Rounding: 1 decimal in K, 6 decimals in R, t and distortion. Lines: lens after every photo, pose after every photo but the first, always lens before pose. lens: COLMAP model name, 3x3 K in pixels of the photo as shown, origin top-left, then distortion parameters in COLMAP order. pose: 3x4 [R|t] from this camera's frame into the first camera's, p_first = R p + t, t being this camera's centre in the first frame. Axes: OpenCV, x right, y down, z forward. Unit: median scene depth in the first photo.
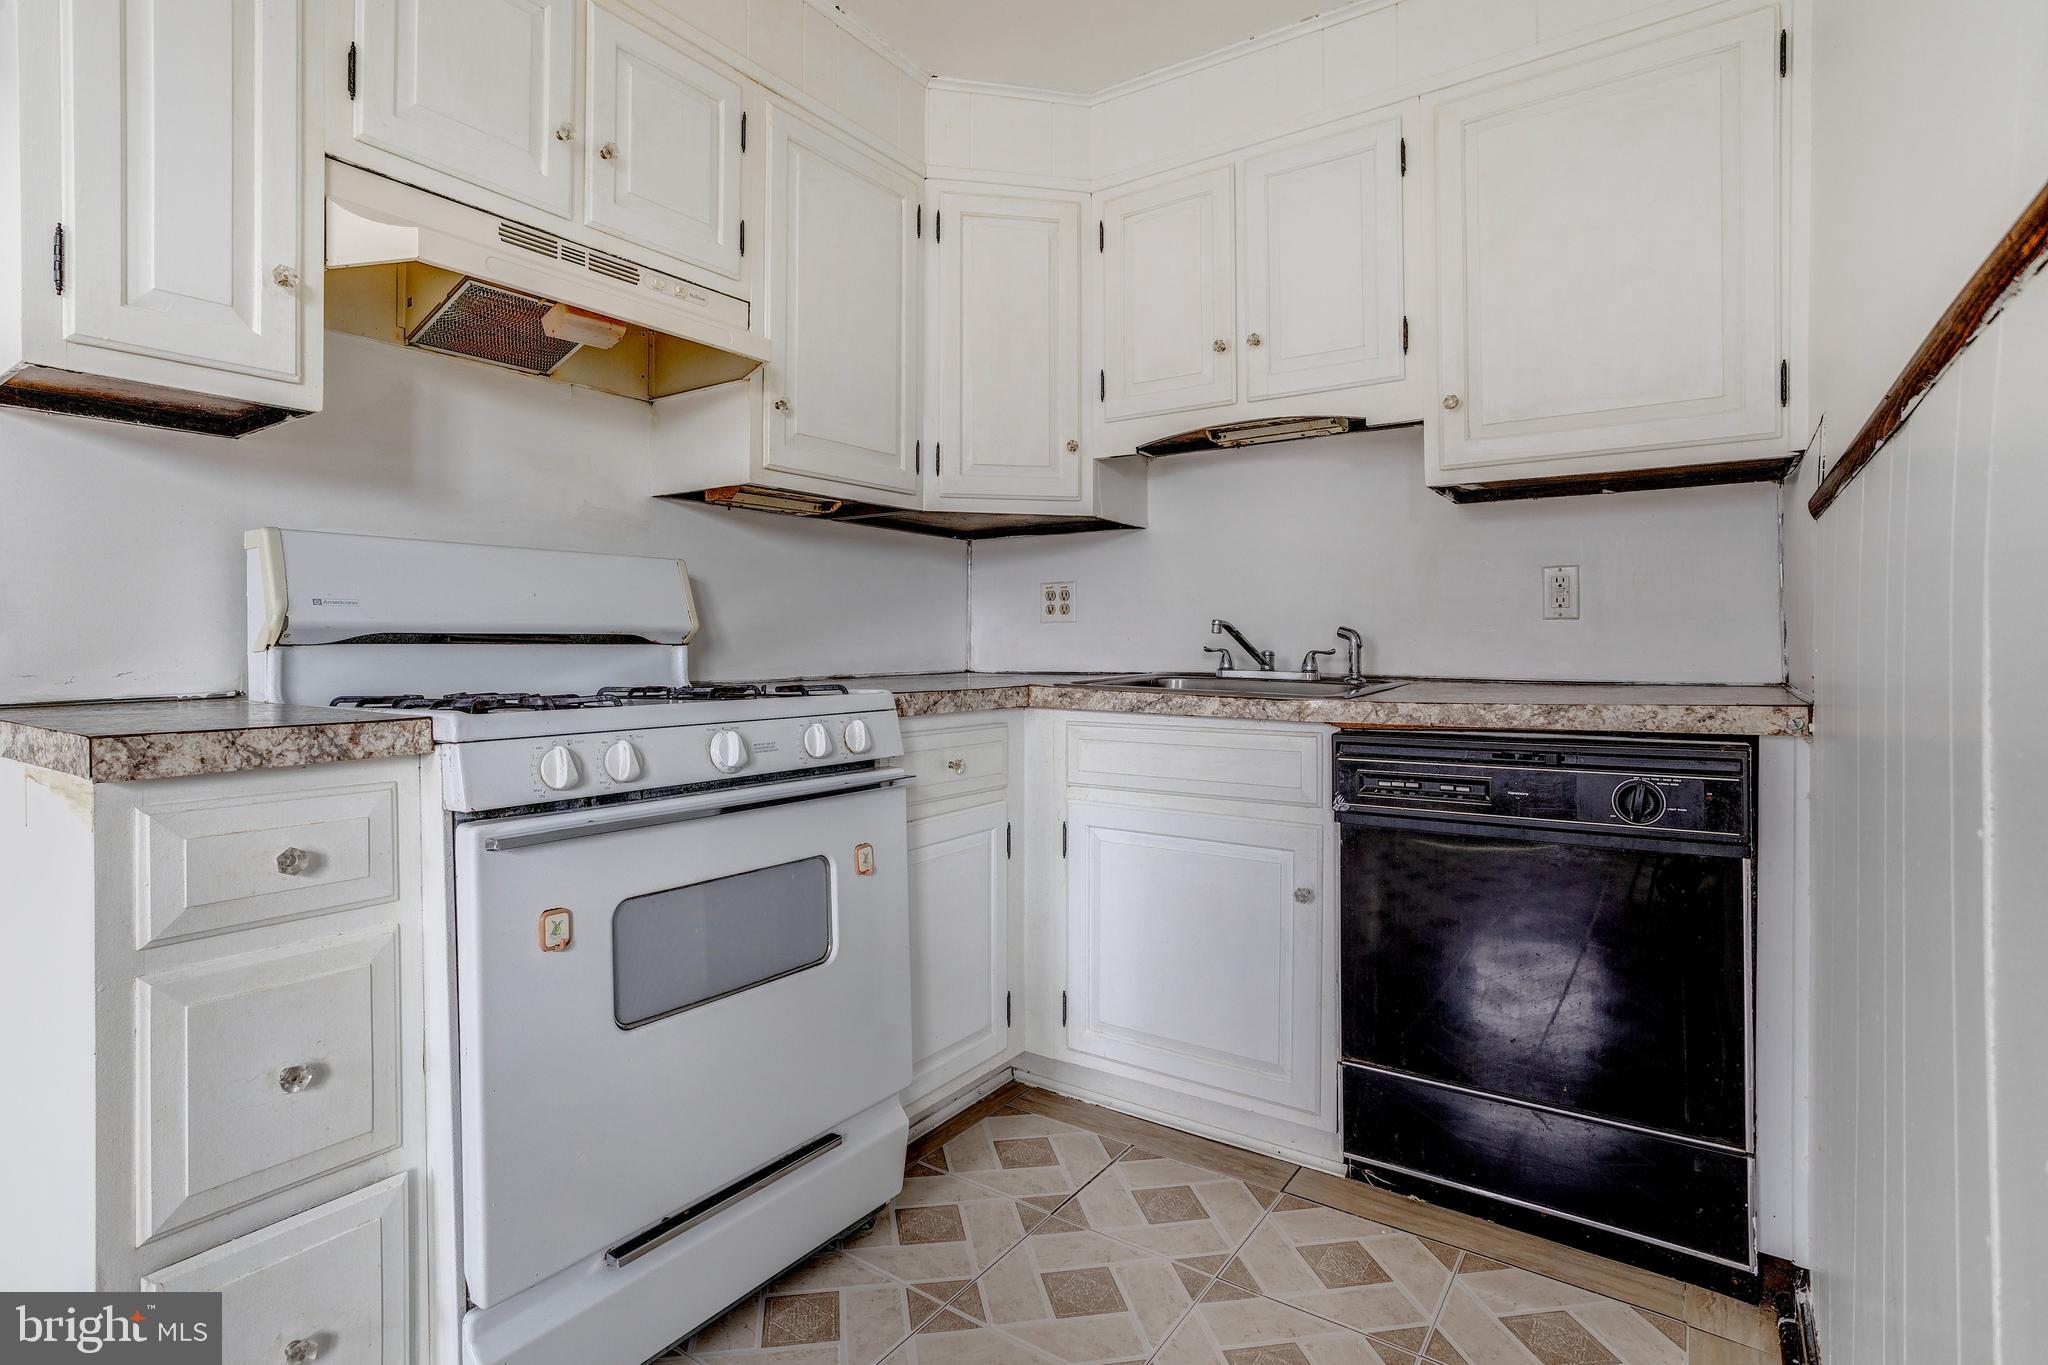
lens RADIAL K [[1025.6, 0, 993.5], [0, 1025.6, 647.9], [0, 0, 1]] dist [-0.049458, 0.030409]
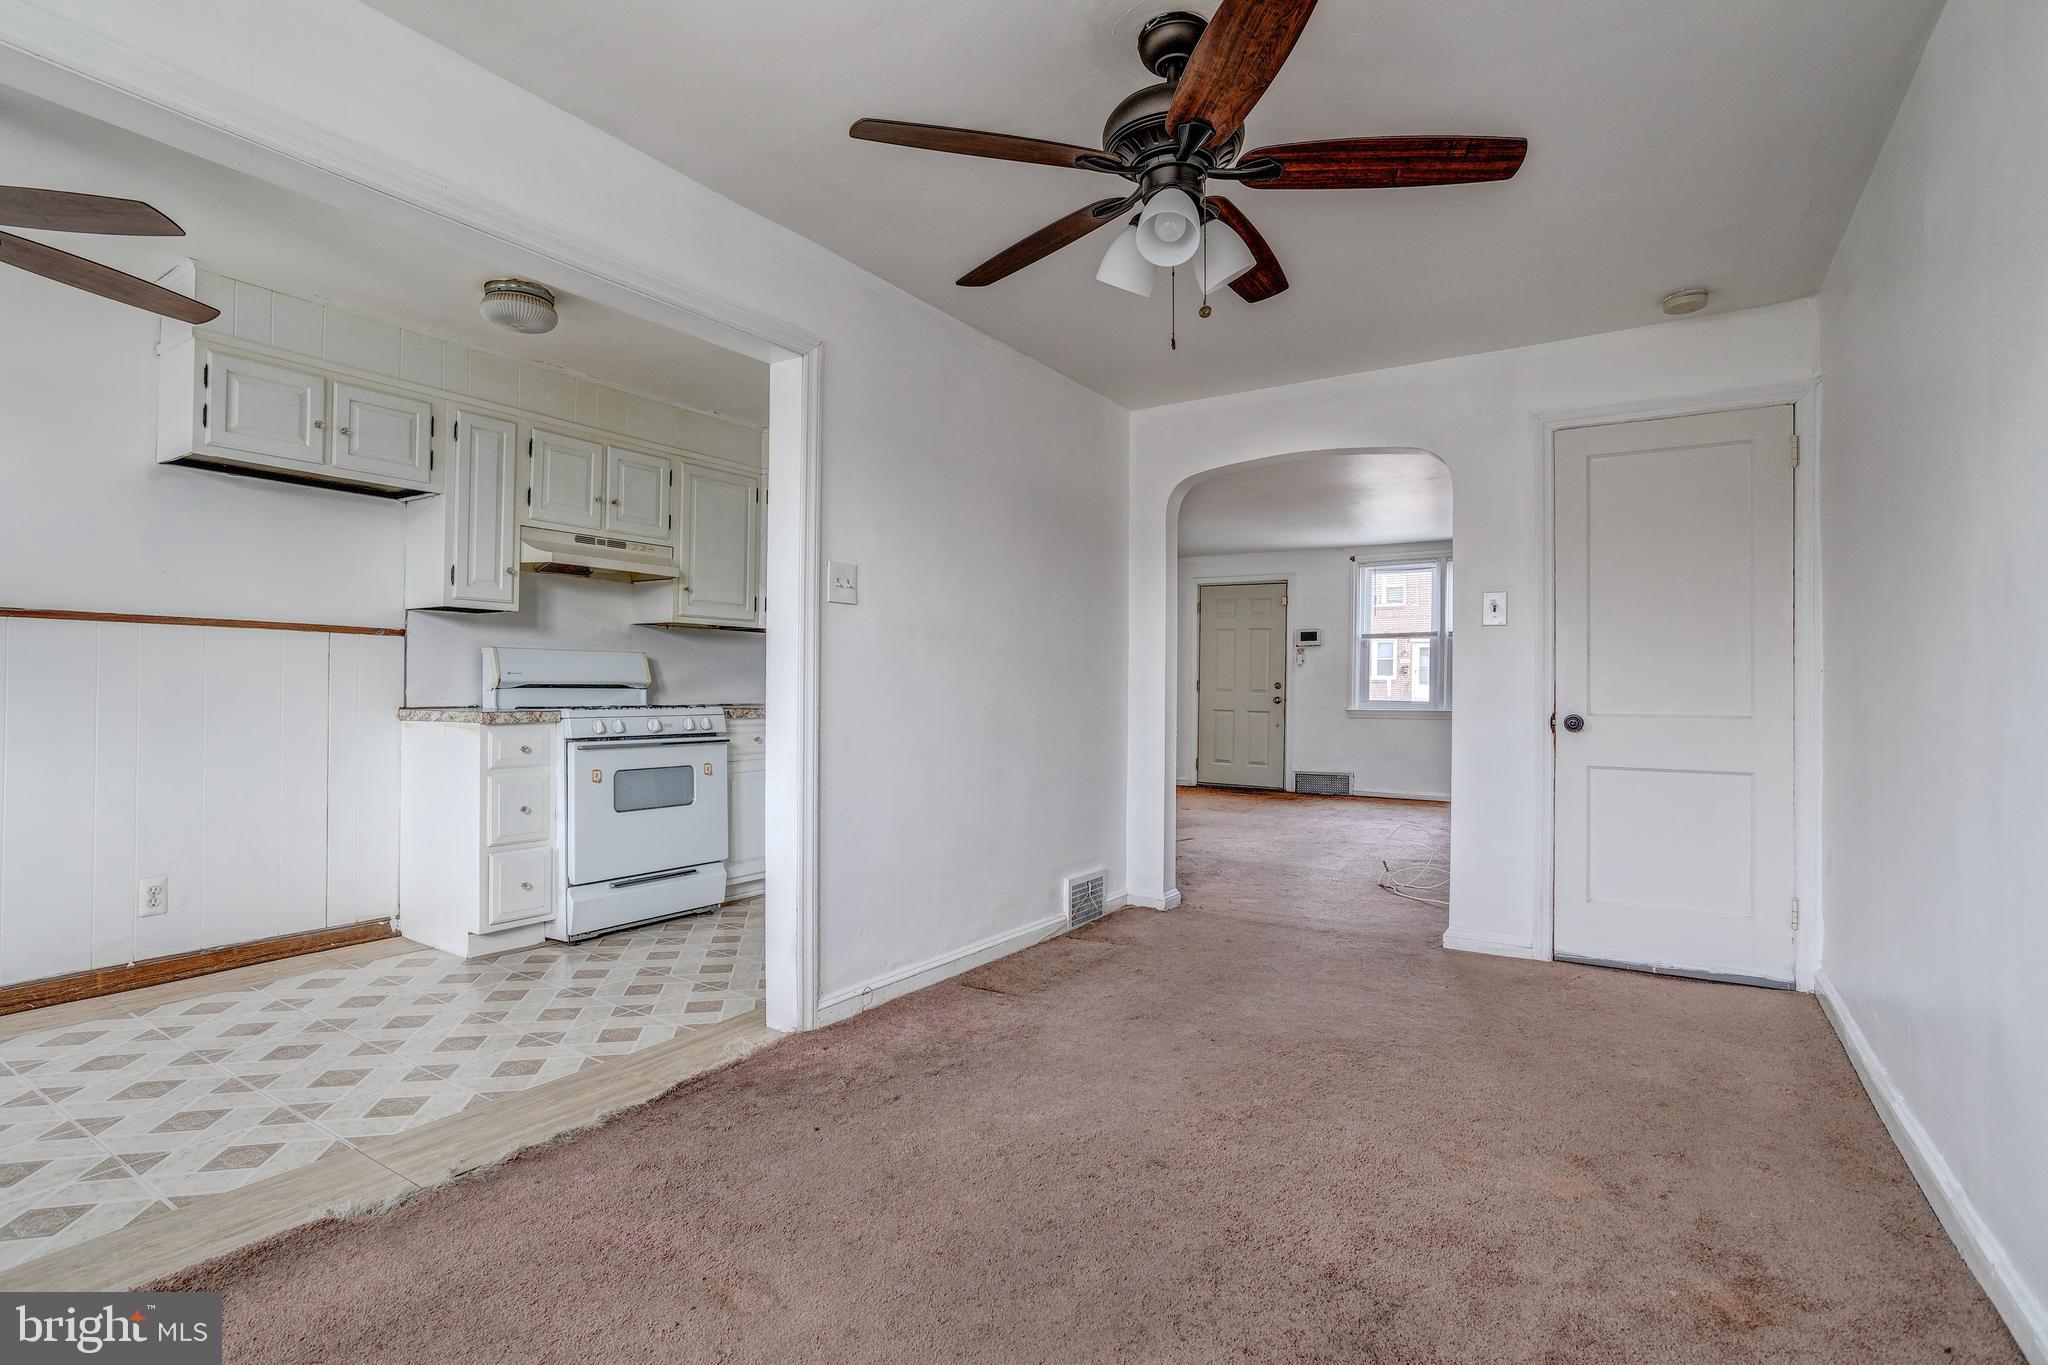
lens RADIAL K [[1025.6, 0, 1045.8], [0, 1025.6, 671.5], [0, 0, 1]] dist [-0.049458, 0.030409]
pose [[0.998887, 0.006426, 0.046732, 0.587844], [-0.005518, 0.999794, -0.019521, -0.003092], [-0.046848, 0.019242, 0.998717, -1.605915]]
